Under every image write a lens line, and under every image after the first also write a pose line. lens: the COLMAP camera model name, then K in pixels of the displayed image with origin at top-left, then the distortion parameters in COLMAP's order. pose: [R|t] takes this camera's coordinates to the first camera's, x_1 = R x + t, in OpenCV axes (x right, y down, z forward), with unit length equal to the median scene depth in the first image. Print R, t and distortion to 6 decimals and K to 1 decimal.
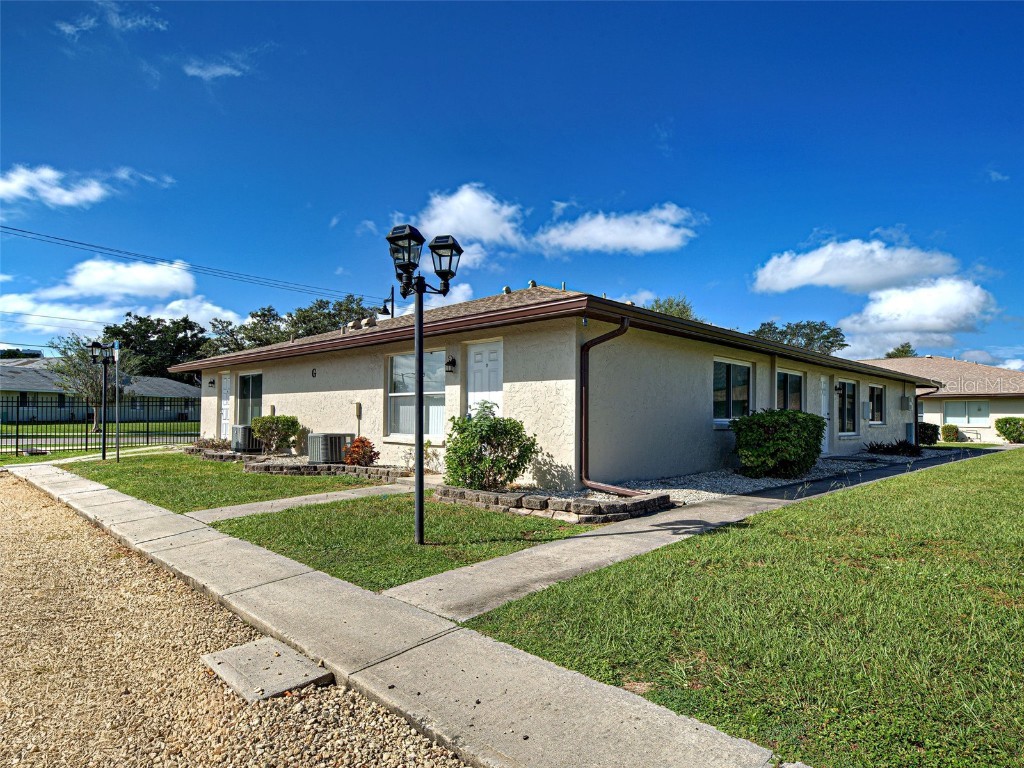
lens RADIAL K [[625.2, 0, 508.1], [0, 625.2, 444.6], [0, 0, 1]] dist [0.004193, 0.002236]
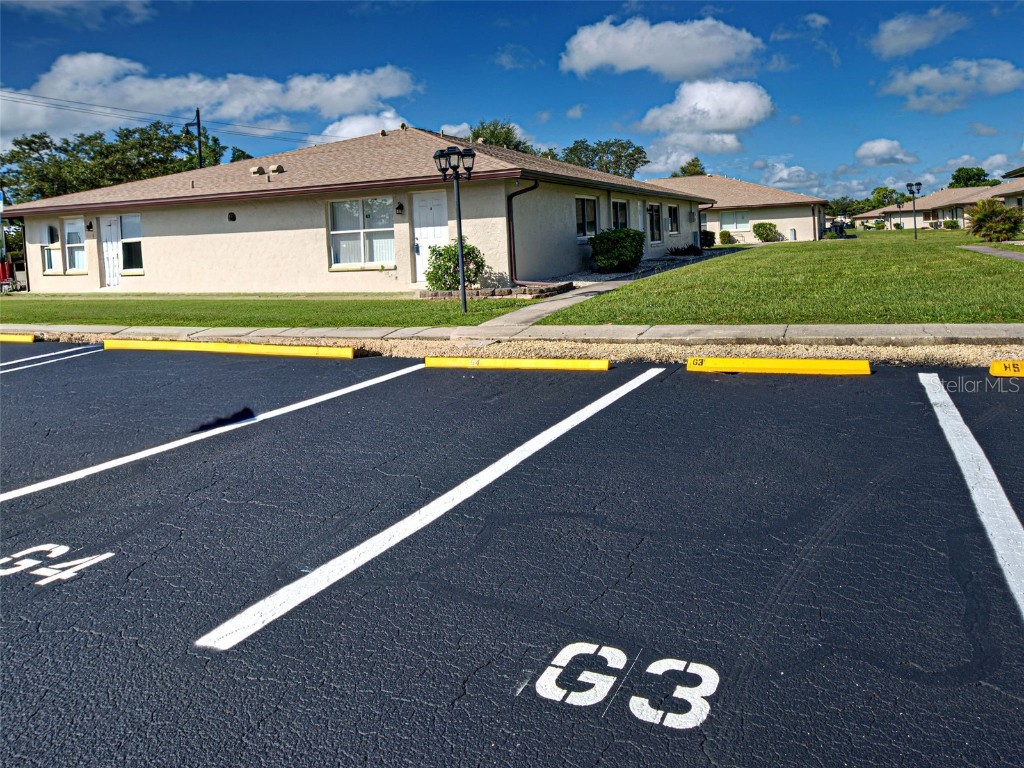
lens RADIAL K [[782.8, 0, 513.3], [0, 782.8, 382.8], [0, 0, 1]] dist [0.004938, 0.004236]
pose [[0.944867, -0.116005, 0.306217, -0.355580], [0.073657, 0.986475, 0.146431, 0.014027], [-0.319062, -0.115802, 0.940632, -0.622469]]
